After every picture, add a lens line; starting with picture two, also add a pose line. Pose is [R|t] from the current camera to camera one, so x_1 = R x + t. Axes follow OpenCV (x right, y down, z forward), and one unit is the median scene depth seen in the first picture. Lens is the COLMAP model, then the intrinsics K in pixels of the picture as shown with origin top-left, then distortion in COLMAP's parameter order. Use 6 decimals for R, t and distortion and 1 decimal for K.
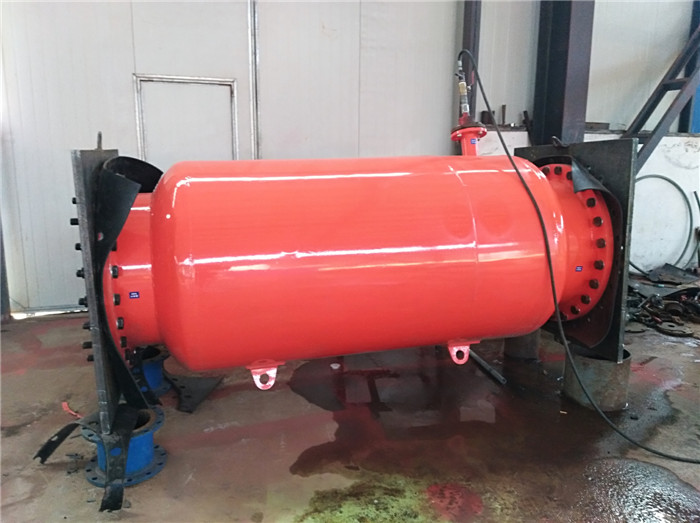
lens RADIAL K [[532.2, 0, 350.0], [0, 532.2, 261.5], [0, 0, 1]] dist [0.042809, -0.062054]
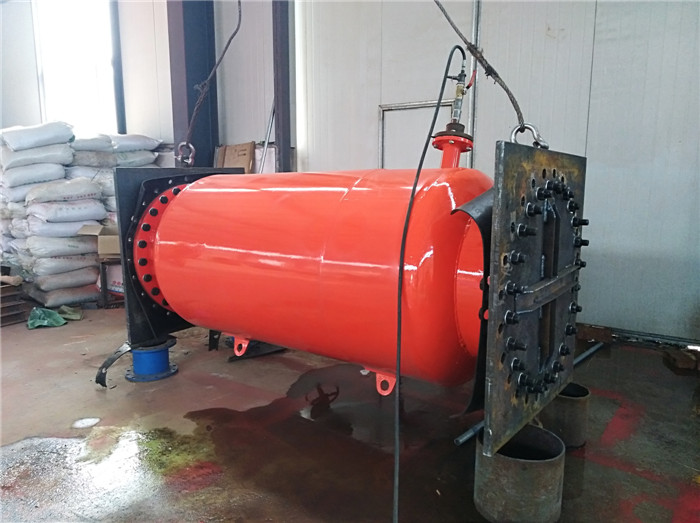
lens RADIAL K [[527.2, 0, 350.0], [0, 527.2, 261.5], [0, 0, 1]] dist [0.040408, -0.000344]
pose [[0.617630, 0.127444, -0.776075, 0.933341], [-0.151154, 0.987622, 0.041890, -0.071490], [0.771807, 0.091434, 0.629248, 0.395716]]
